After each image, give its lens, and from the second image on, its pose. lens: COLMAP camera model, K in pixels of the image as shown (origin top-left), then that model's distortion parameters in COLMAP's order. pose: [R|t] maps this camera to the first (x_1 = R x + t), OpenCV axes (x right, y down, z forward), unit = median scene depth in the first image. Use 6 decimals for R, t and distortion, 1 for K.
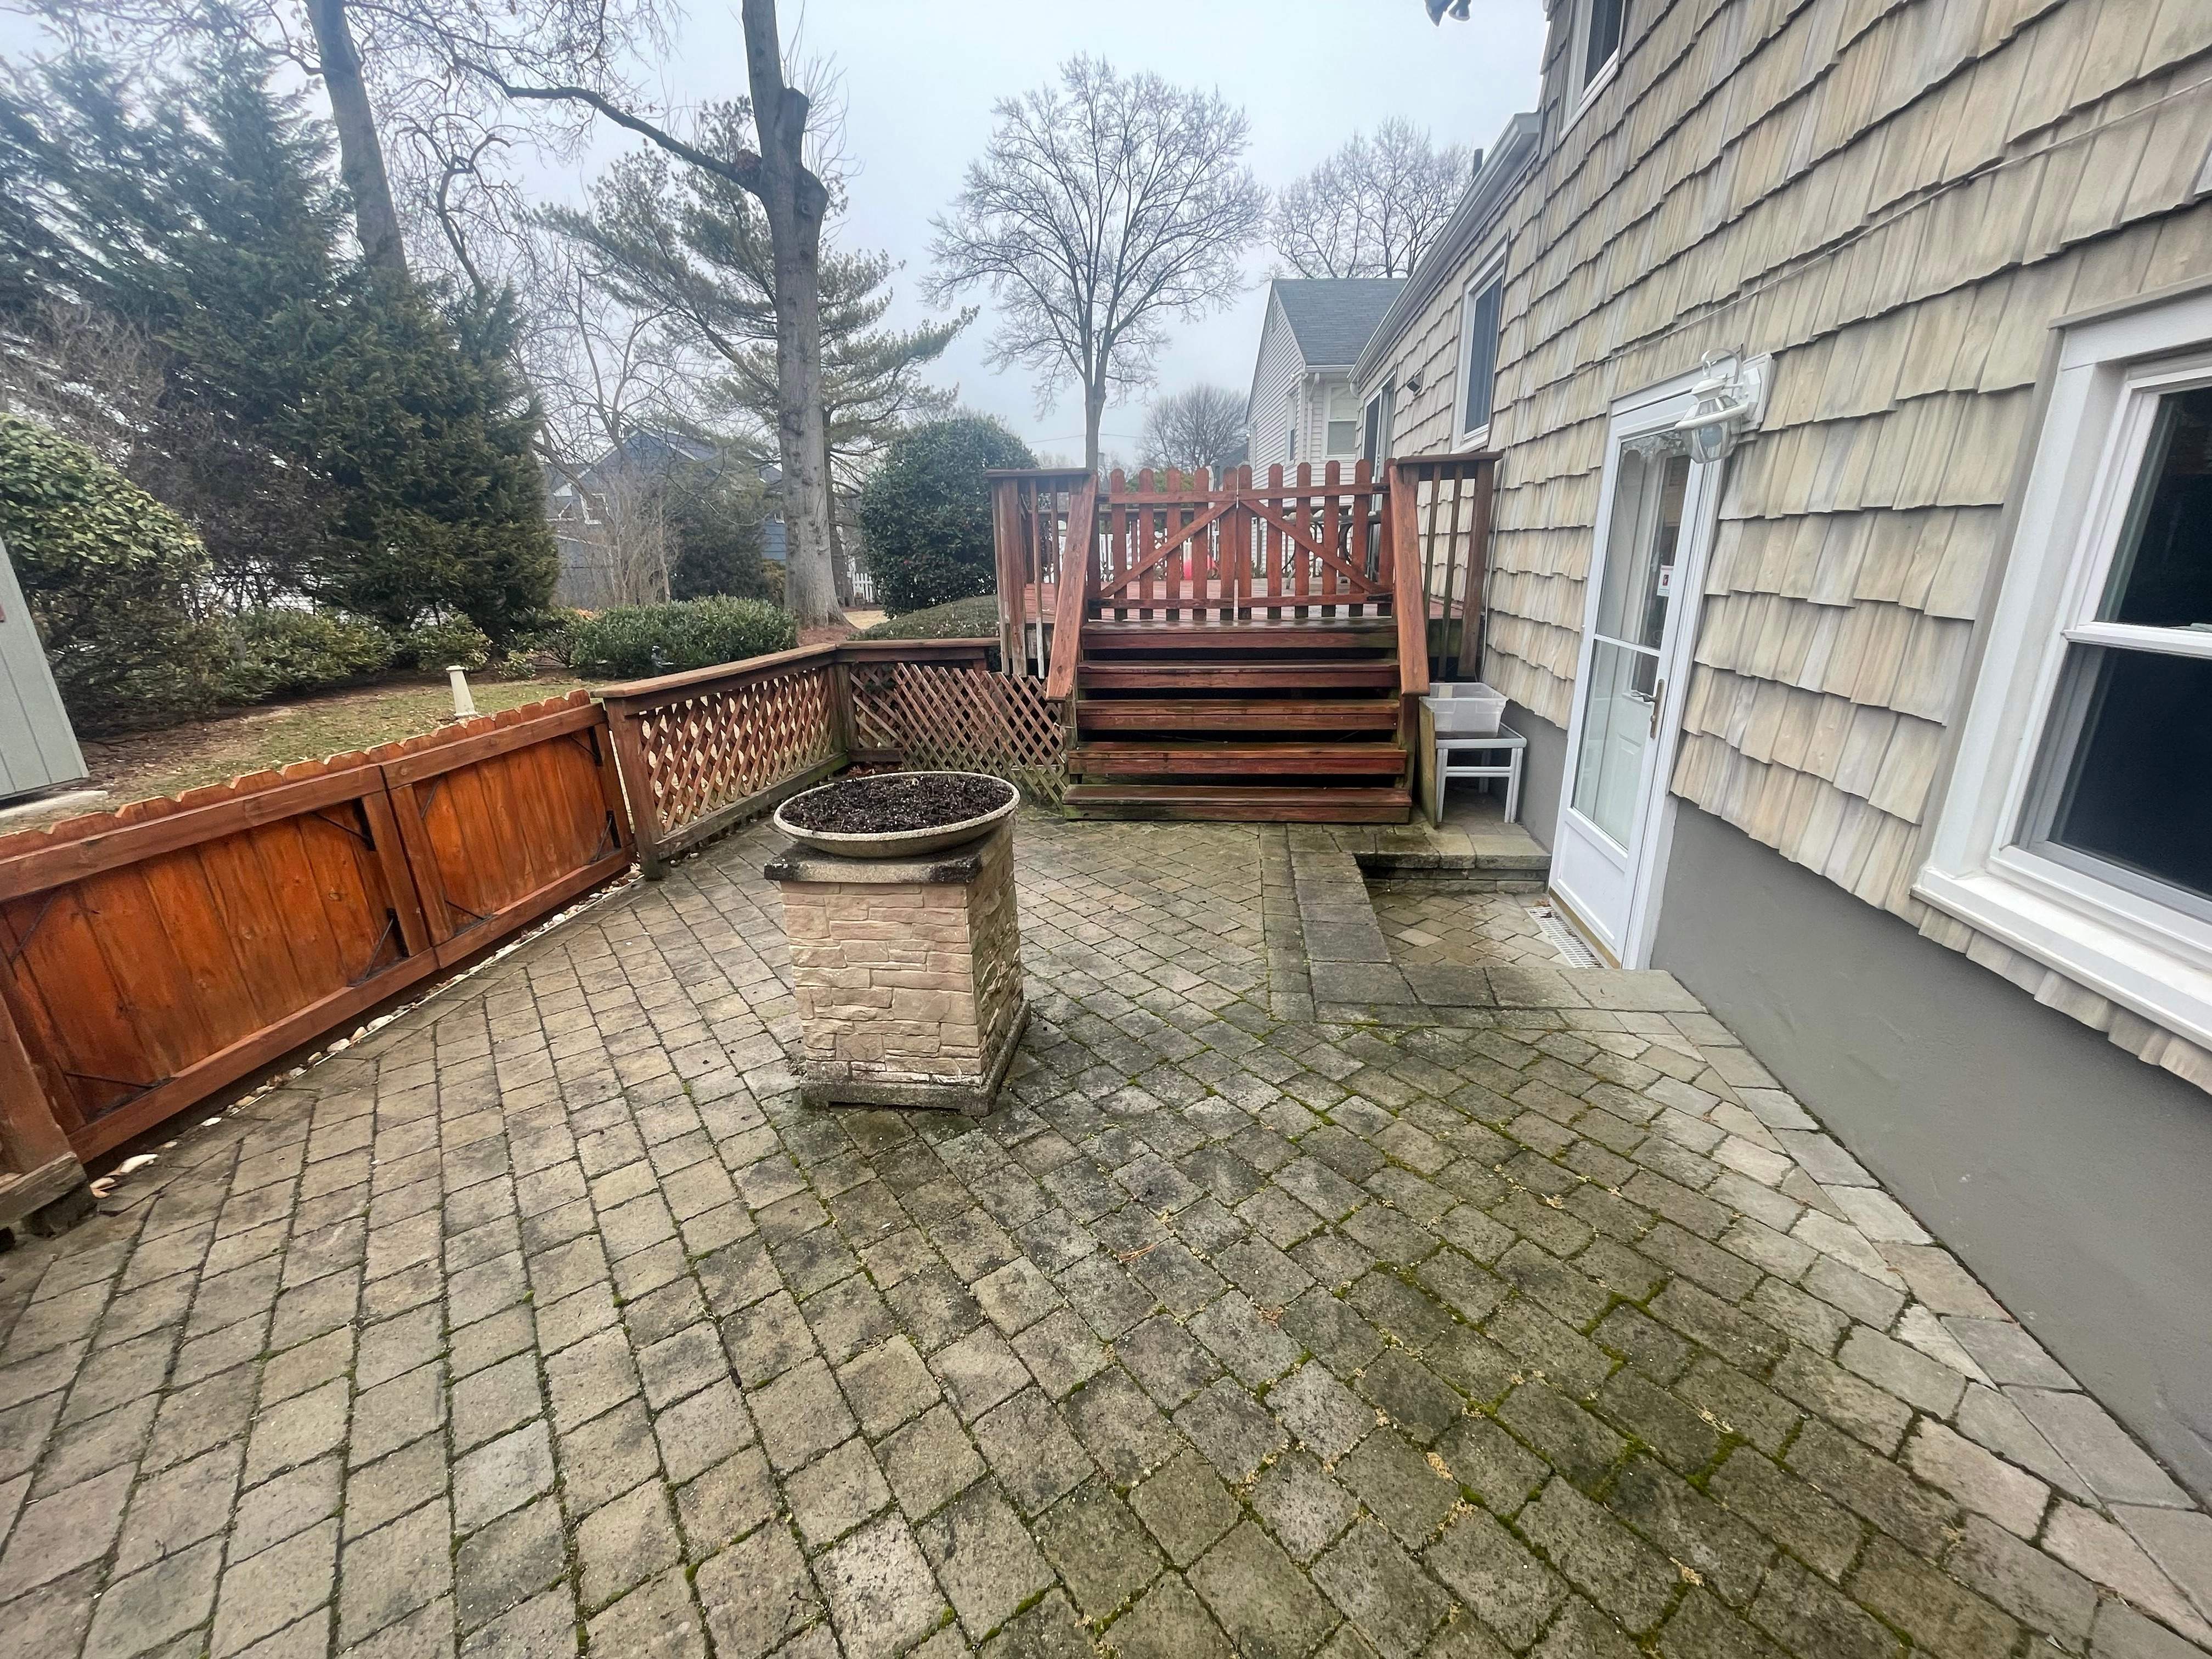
lens RADIAL K [[887.3, 0, 1107.2], [0, 887.3, 829.7], [0, 0, 1]] dist [-0.003372, -0.000215]
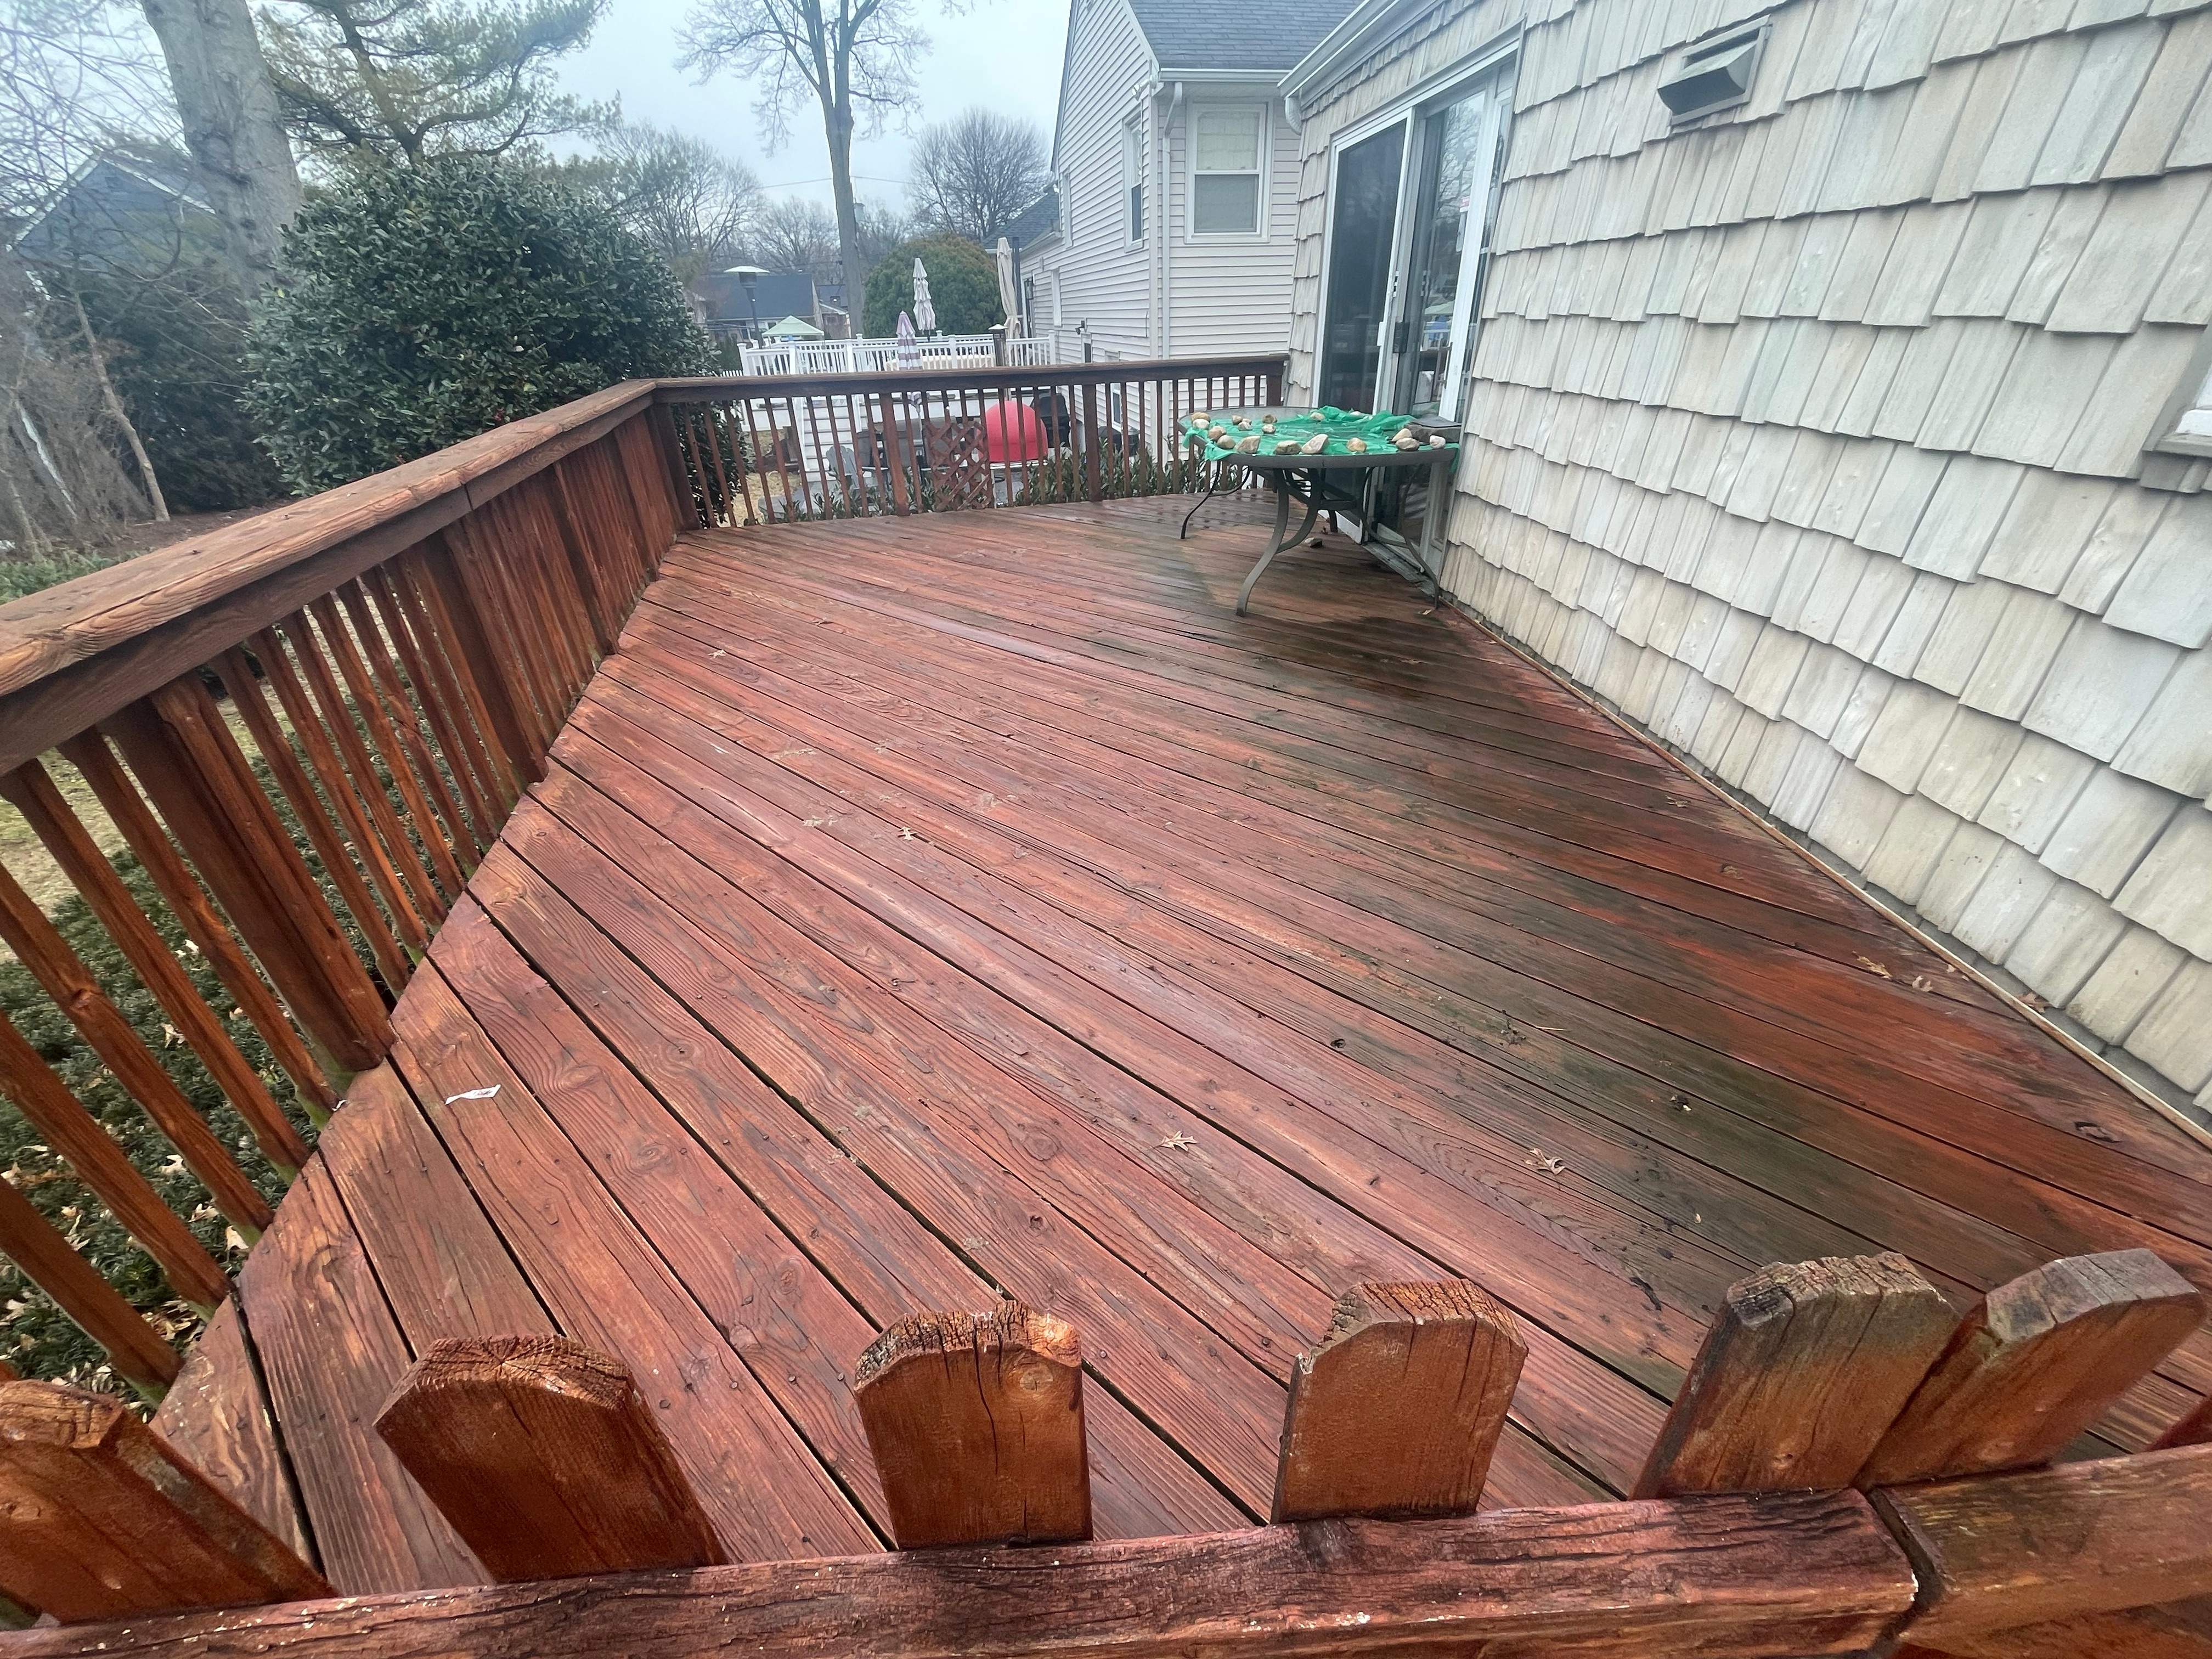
lens RADIAL K [[887.3, 0, 1102.6], [0, 887.3, 833.1], [0, 0, 1]] dist [-0.003372, -0.000215]
pose [[0.978519, -0.108802, 0.175106, 0.094939], [0.068286, 0.972500, 0.222668, -0.517959], [-0.194518, -0.205928, 0.959039, 1.082163]]
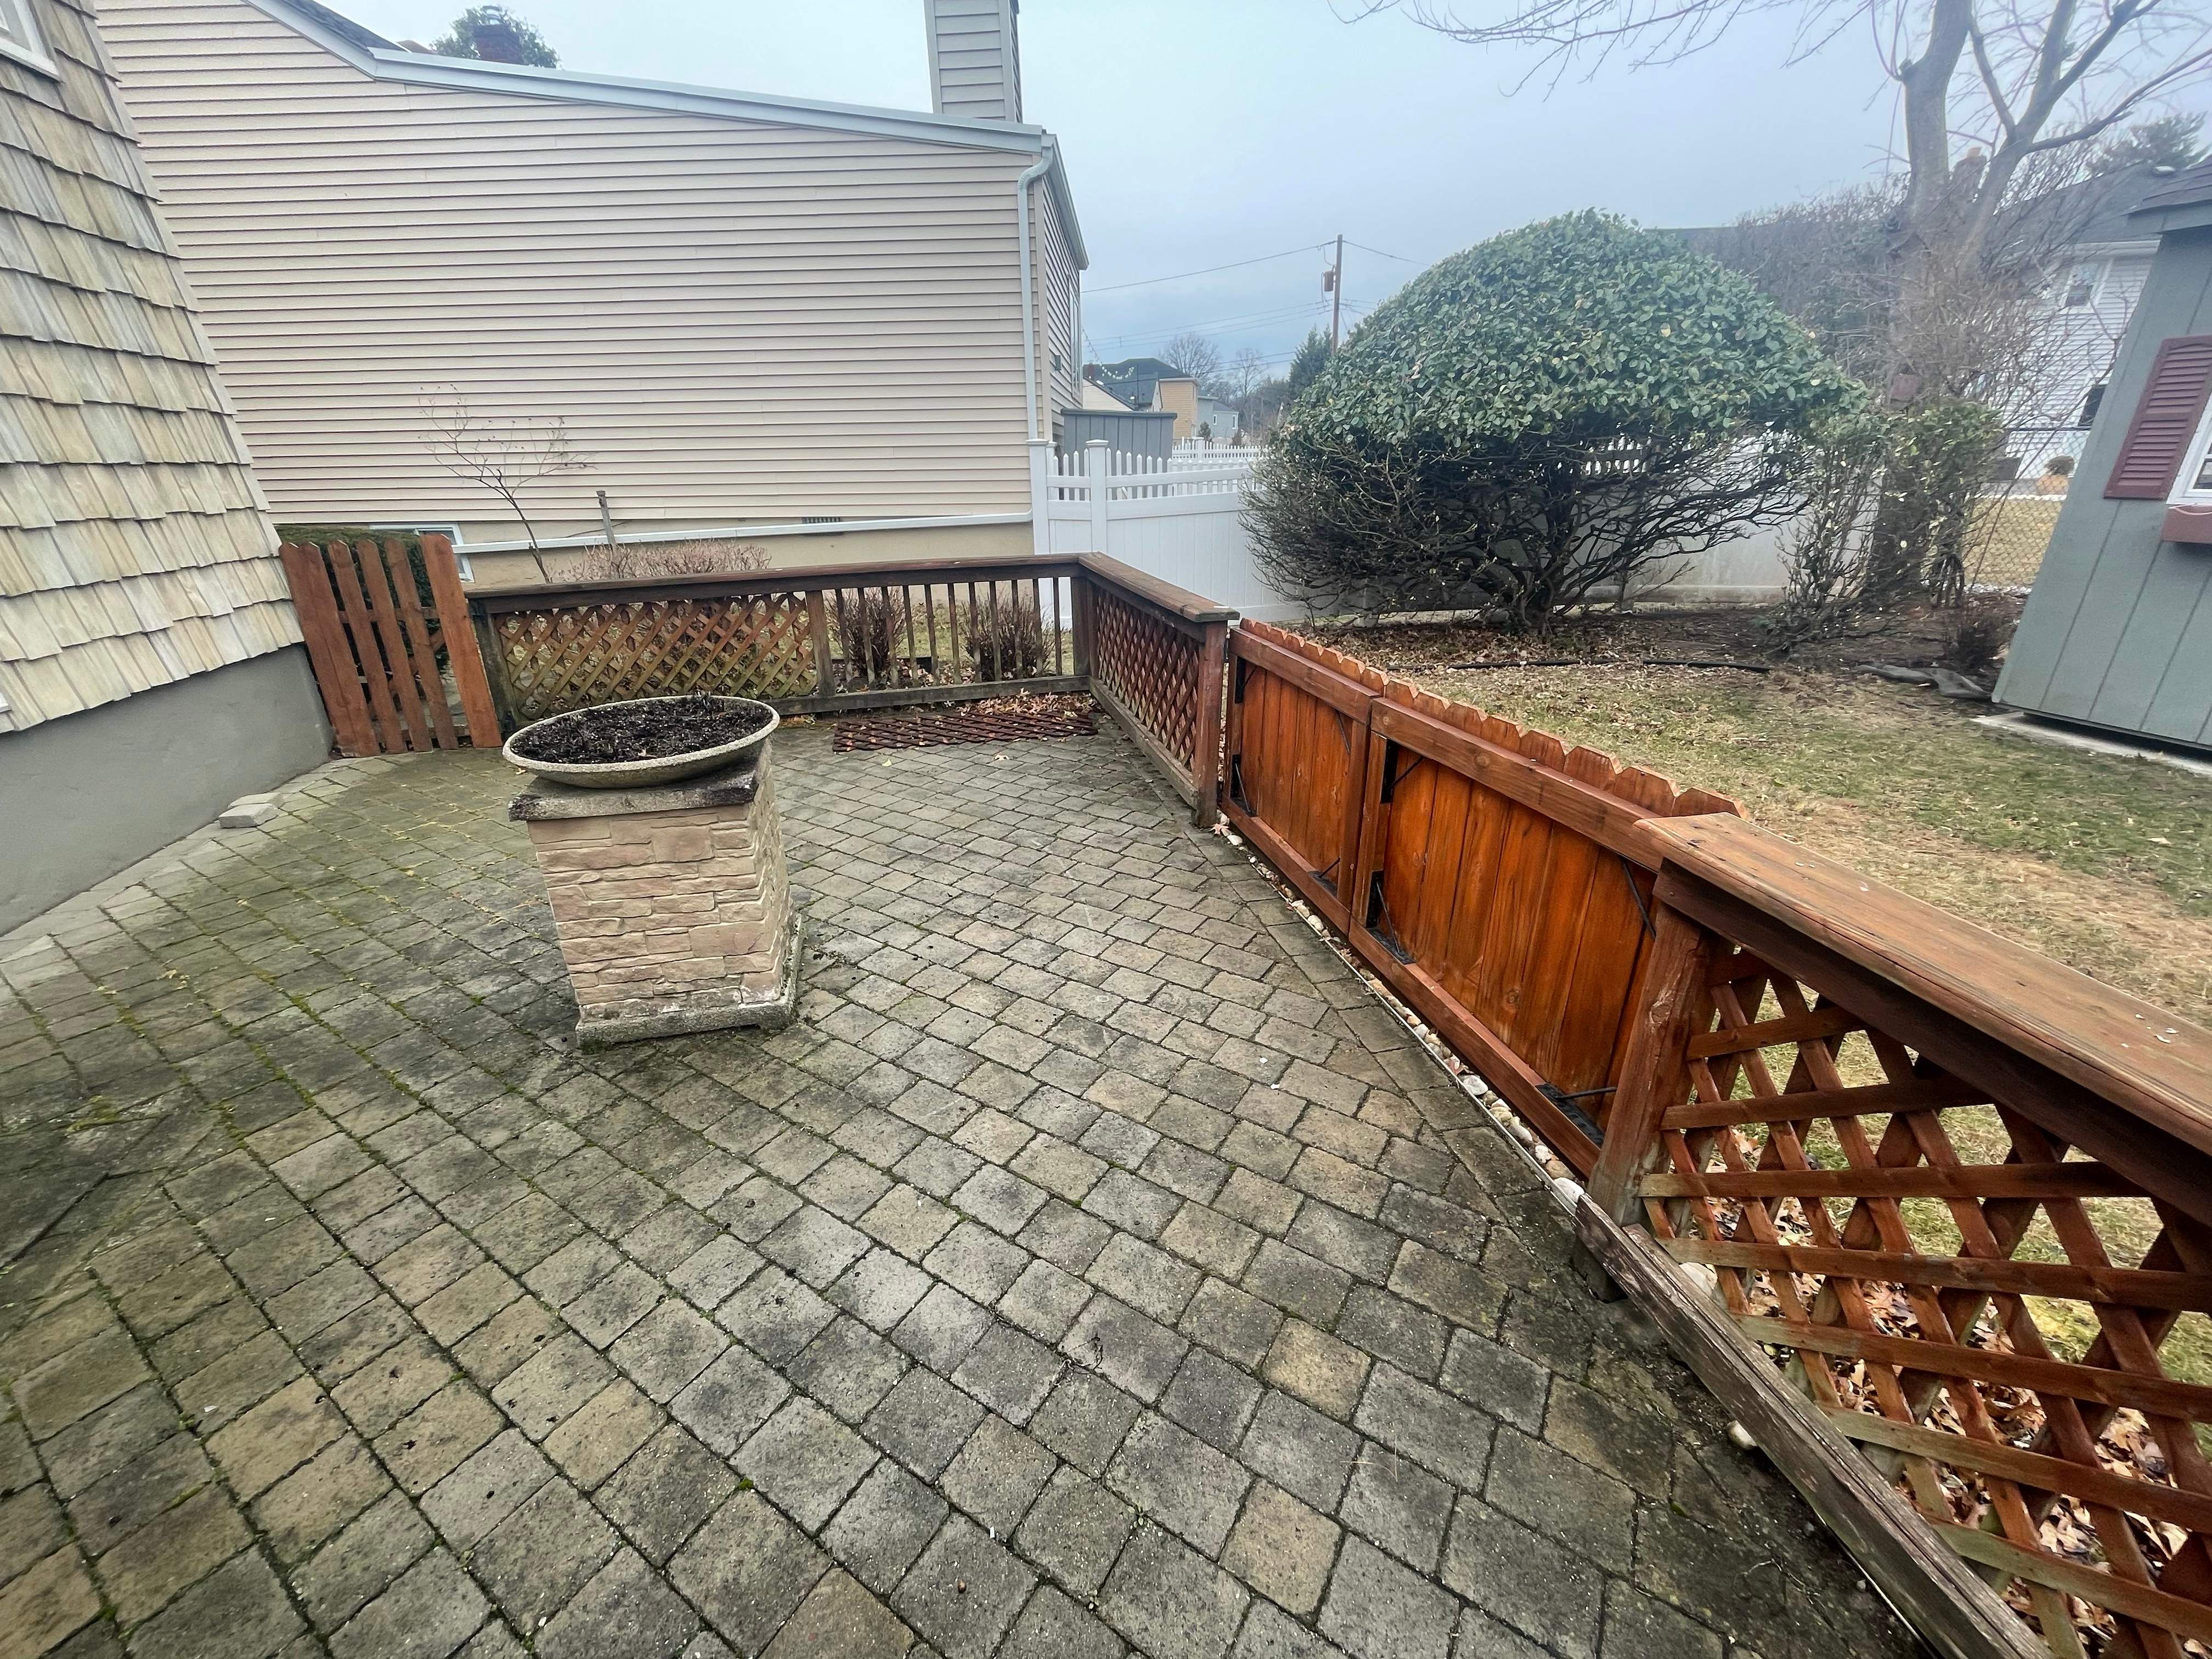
lens RADIAL K [[887.3, 0, 1106.1], [0, 887.3, 824.1], [0, 0, 1]] dist [-0.003372, -0.000215]
pose [[-0.932776, 0.173829, -0.315772, -0.192742], [-0.071603, 0.769219, 0.634960, -0.308249], [0.353273, 0.614886, -0.705063, 0.986798]]
